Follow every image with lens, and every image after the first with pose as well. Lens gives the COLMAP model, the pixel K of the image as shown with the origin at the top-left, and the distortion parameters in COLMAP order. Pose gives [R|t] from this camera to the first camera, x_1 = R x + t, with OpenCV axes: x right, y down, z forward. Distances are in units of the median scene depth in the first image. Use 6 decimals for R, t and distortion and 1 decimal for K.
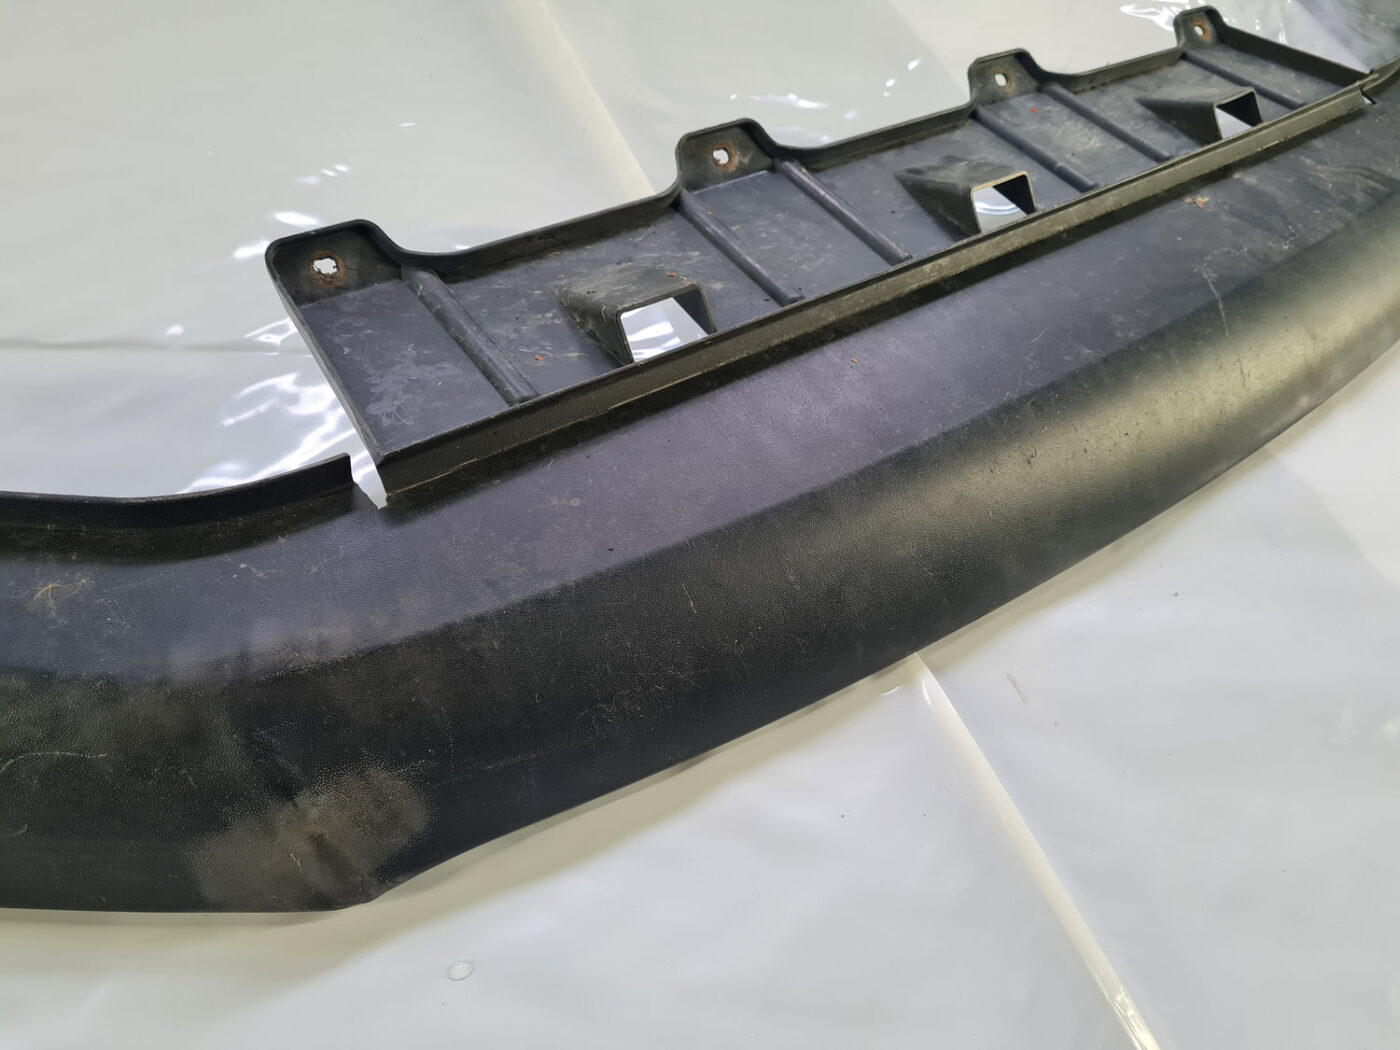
lens RADIAL K [[1056.3, 0, 700.0], [0, 1056.3, 525.0], [0, 0, 1]] dist [0.018890, -0.037478]
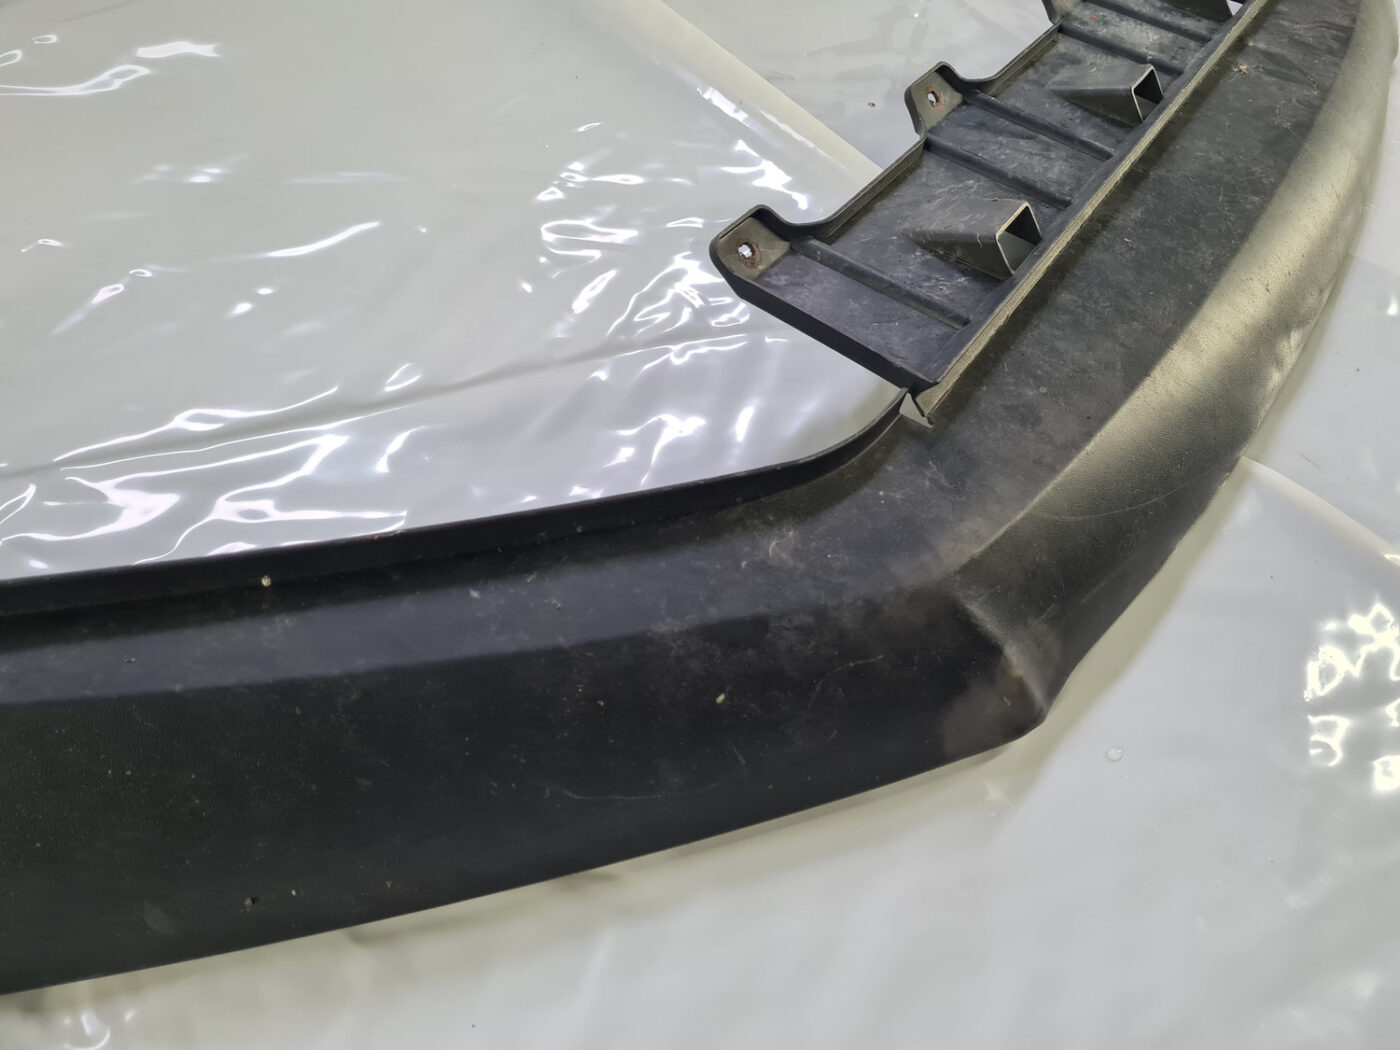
lens RADIAL K [[1043.1, 0, 700.0], [0, 1043.1, 525.0], [0, 0, 1]] dist [0.007683, -0.028803]
pose [[0.946700, -0.259033, 0.191469, -0.678541], [0.248877, 0.965569, 0.075742, -0.053973], [-0.204496, -0.024052, 0.978572, -0.103496]]
